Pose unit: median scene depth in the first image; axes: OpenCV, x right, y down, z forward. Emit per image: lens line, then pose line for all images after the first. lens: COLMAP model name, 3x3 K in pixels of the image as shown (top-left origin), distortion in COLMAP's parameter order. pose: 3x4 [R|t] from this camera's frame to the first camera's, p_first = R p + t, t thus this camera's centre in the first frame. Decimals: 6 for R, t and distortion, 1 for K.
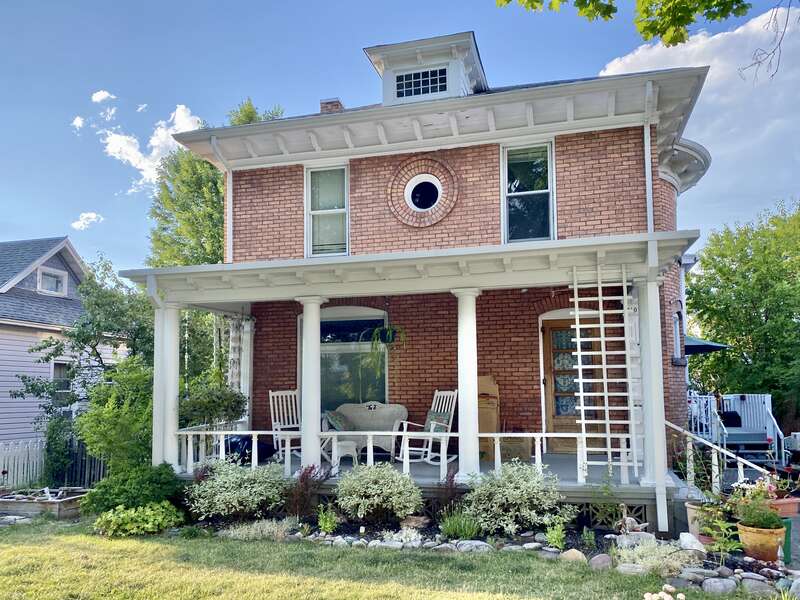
lens RADIAL K [[637.3, 0, 398.9], [0, 637.3, 343.6], [0, 0, 1]] dist [0.003204, 0.003465]
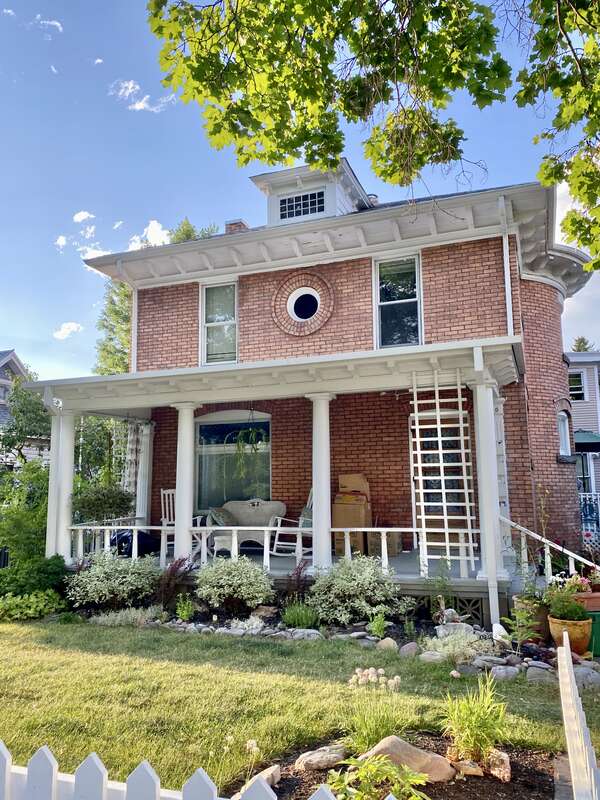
lens RADIAL K [[624.4, 0, 300.0], [0, 624.4, 400.0], [0, 0, 1]] dist [0.003249, -0.006857]
pose [[0.995281, -0.017464, -0.095453, 0.152685], [0.010997, 0.997634, -0.067859, -0.003008], [0.096412, 0.066489, 0.993118, -0.050761]]
